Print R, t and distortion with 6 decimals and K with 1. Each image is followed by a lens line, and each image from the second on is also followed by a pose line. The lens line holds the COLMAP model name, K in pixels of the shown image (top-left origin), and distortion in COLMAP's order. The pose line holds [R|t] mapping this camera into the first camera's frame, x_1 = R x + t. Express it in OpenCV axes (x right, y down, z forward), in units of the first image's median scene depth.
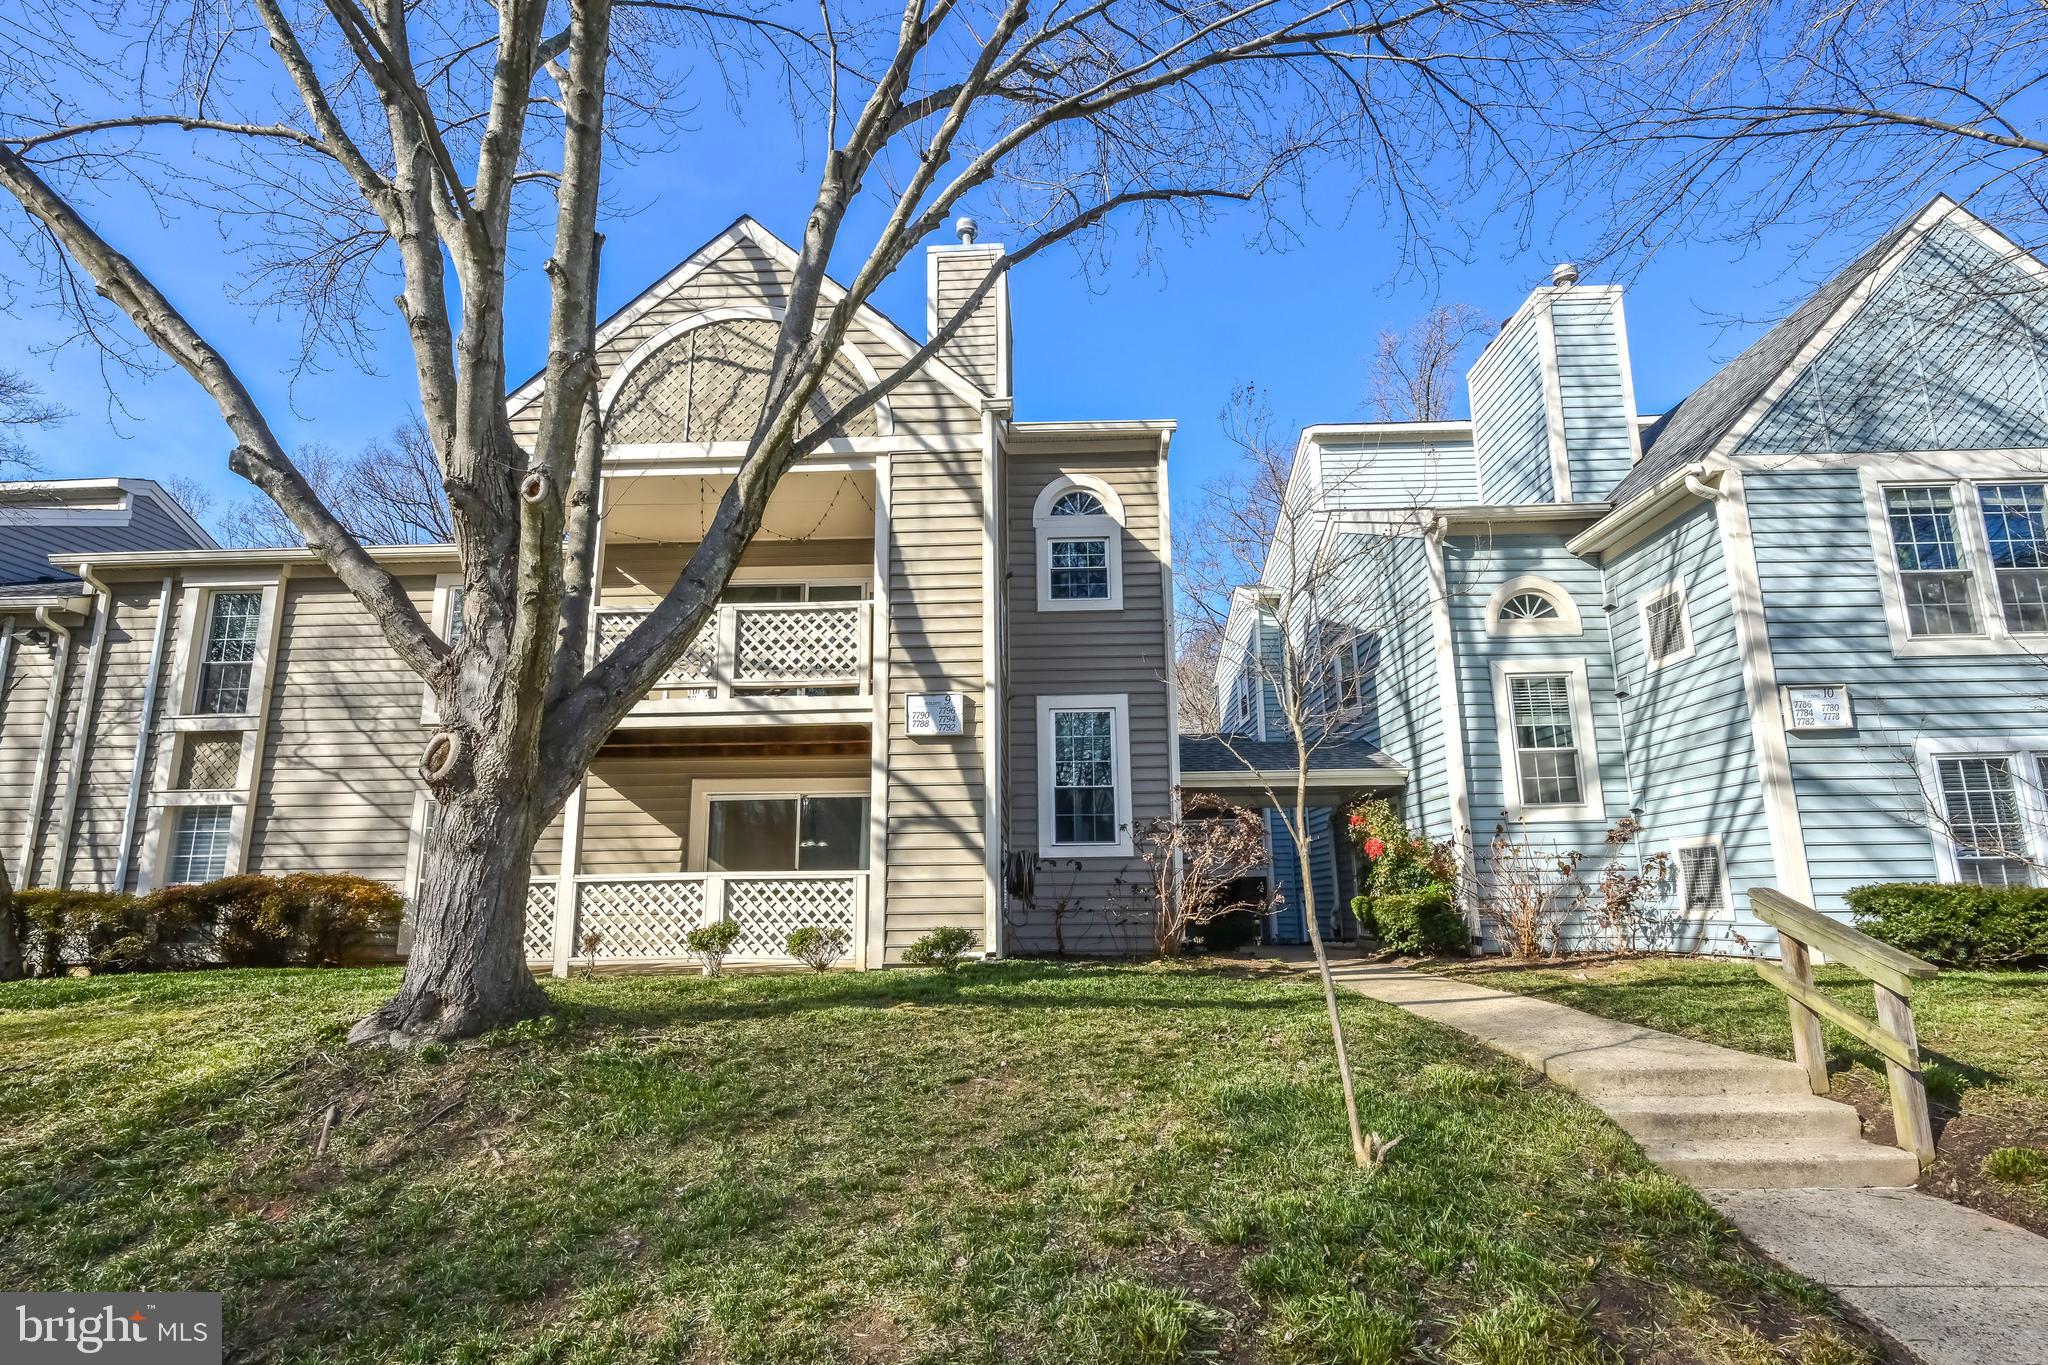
lens RADIAL K [[943.7, 0, 1024.3], [0, 943.7, 718.6], [0, 0, 1]] dist [-0.000868, 0.000013]
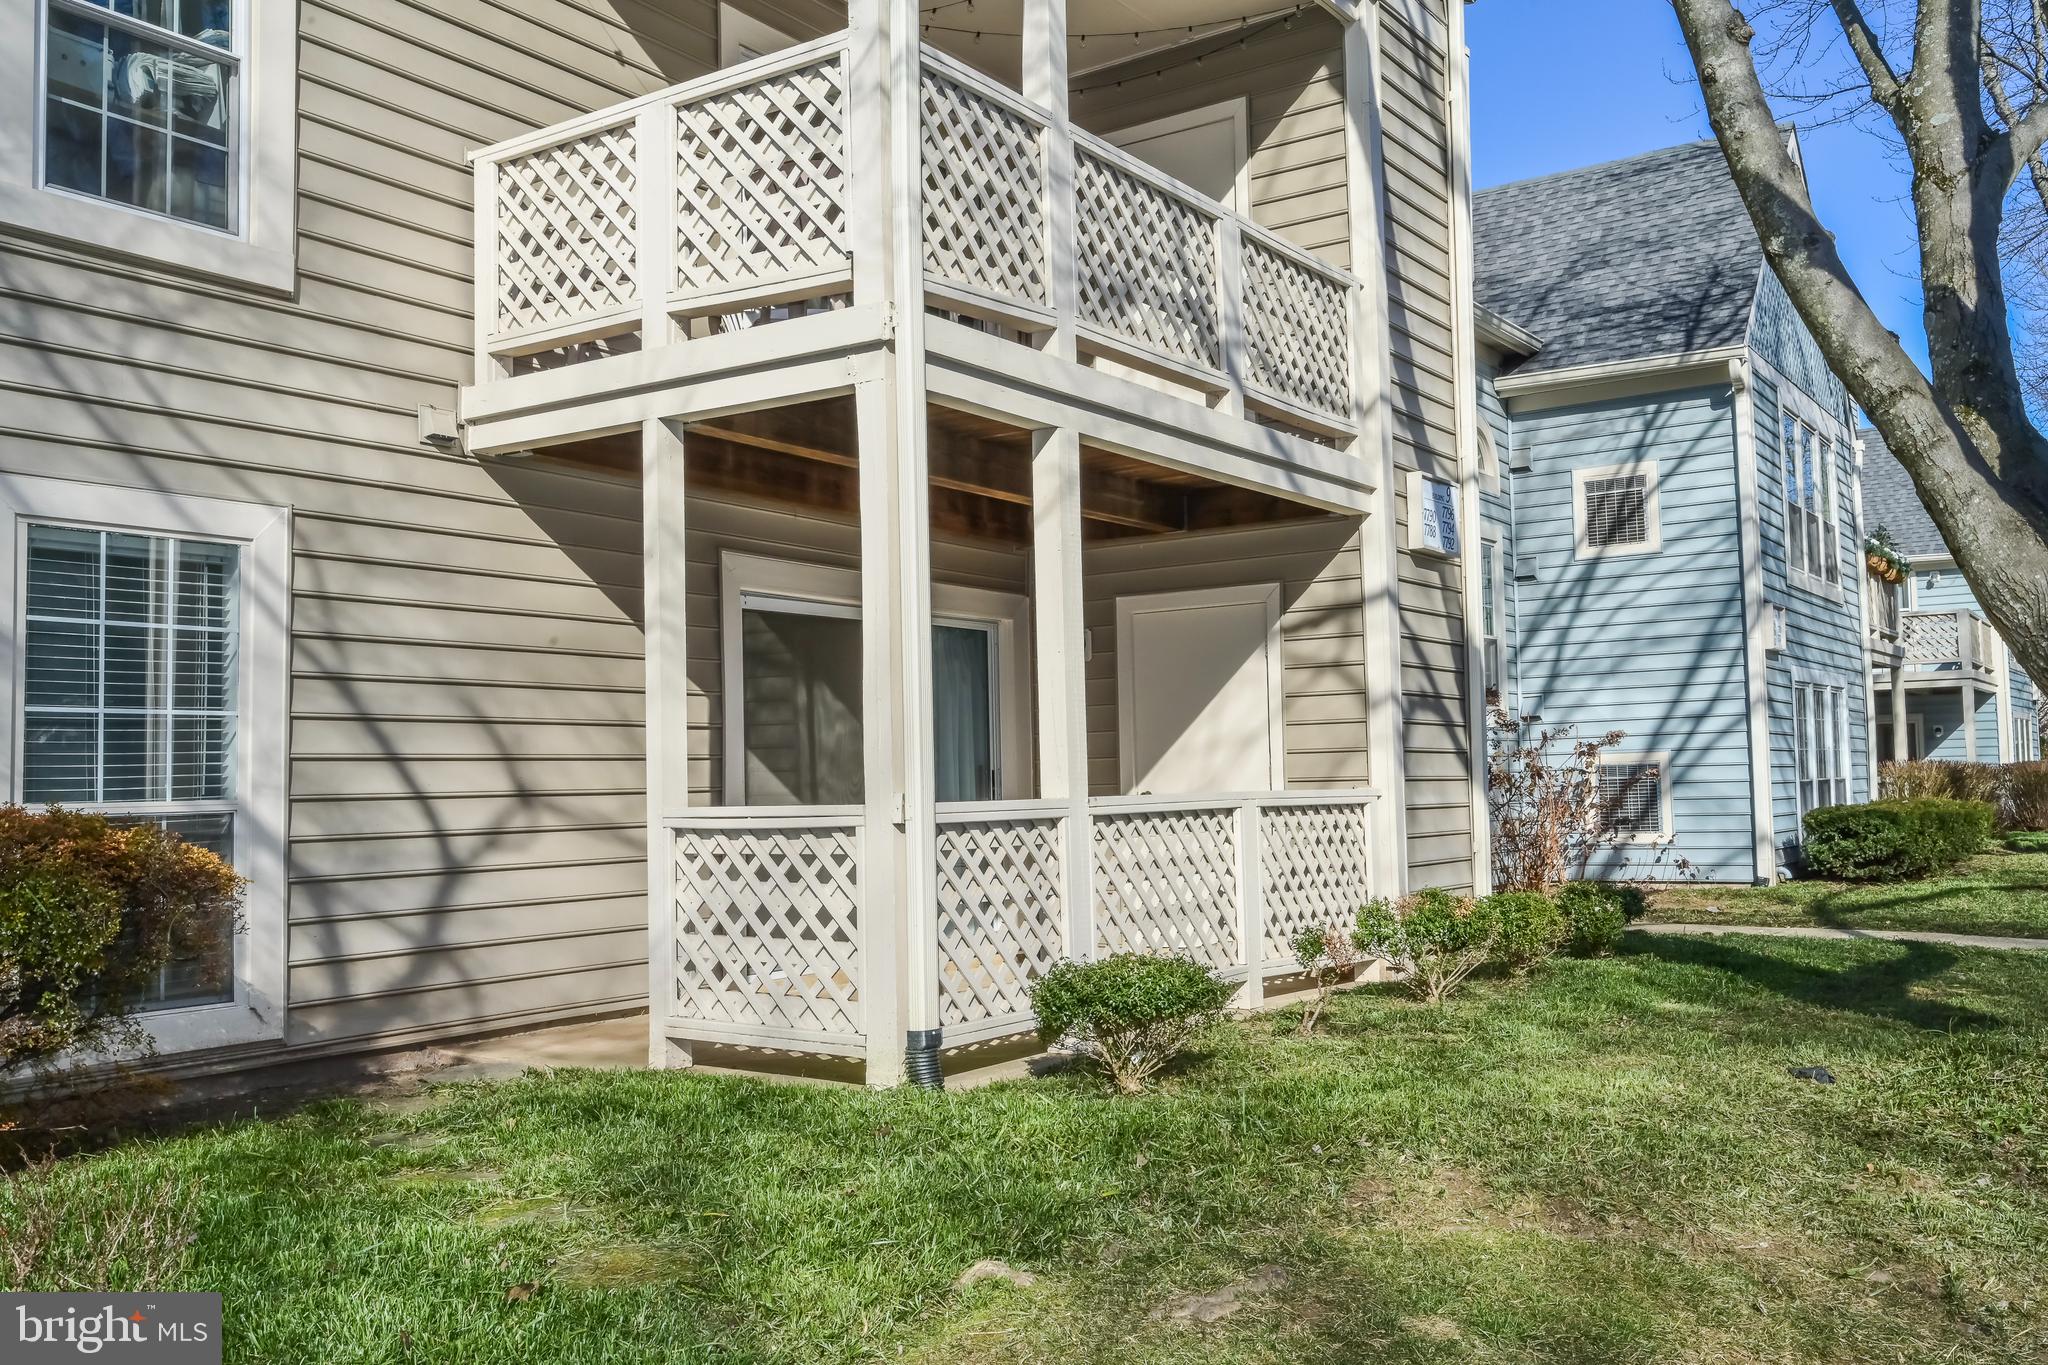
lens RADIAL K [[1819.3, 0, 1022.2], [0, 1819.3, 674.8], [0, 0, 1]] dist [-0.004371, -0.001834]
pose [[0.540427, 0.055409, 0.839565, -1.056104], [-0.146092, 0.988852, 0.028777, 0.087081], [-0.828611, -0.138206, 0.542497, 0.552757]]
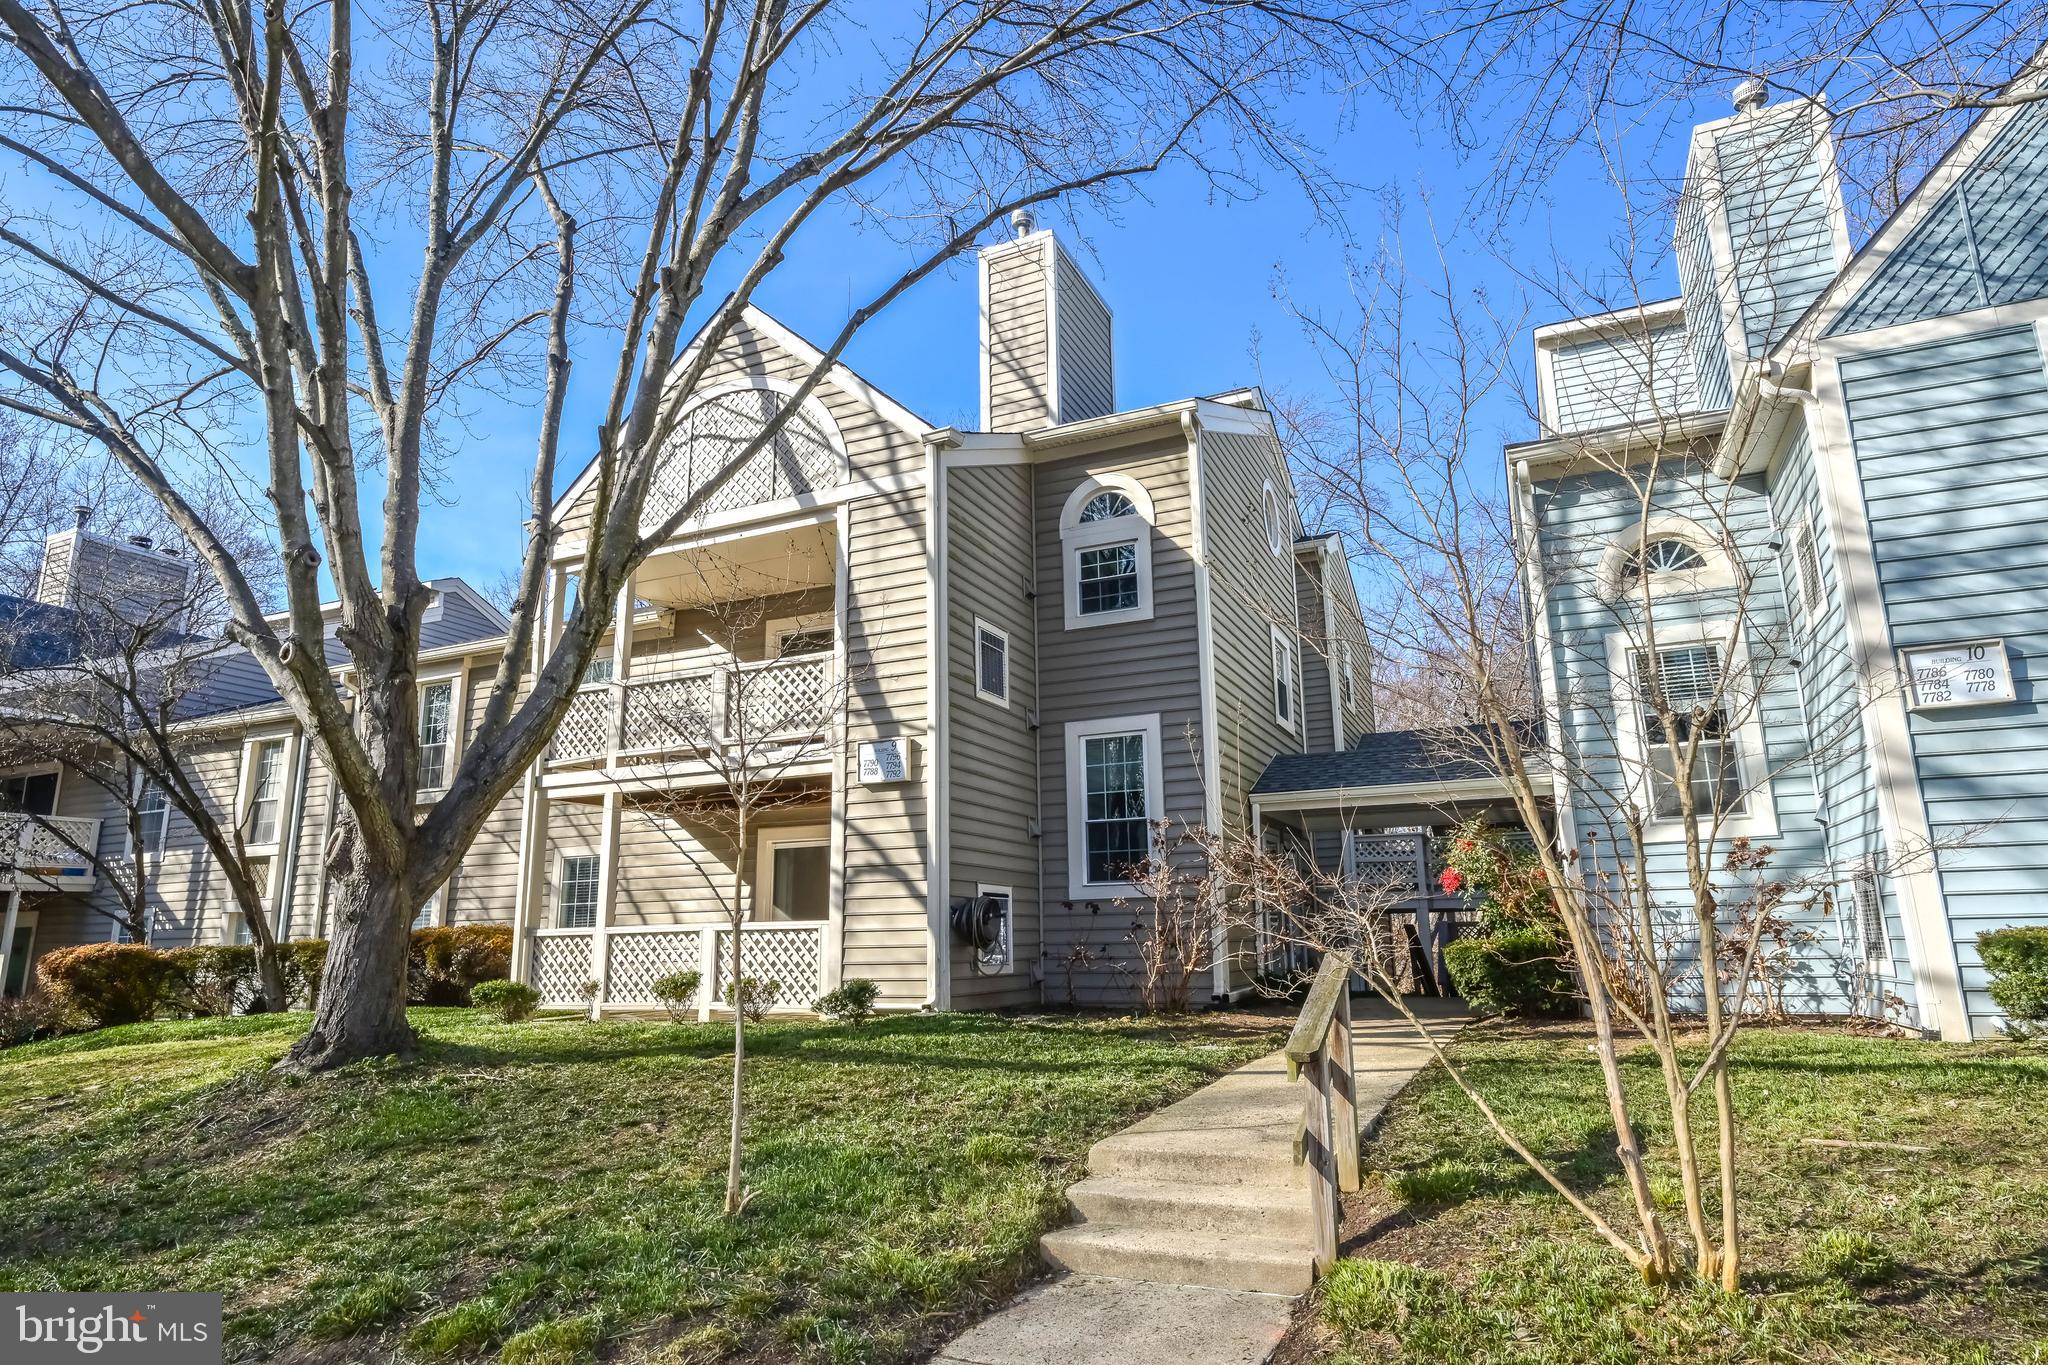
lens RADIAL K [[1123.8, 0, 1033.7], [0, 1123.8, 680.7], [0, 0, 1]] dist [-0.002810, 0.000015]
pose [[0.925697, -0.089332, -0.367567, 0.455086], [0.079218, 0.995949, -0.042545, -0.023939], [0.369879, 0.010266, 0.929023, -0.035823]]
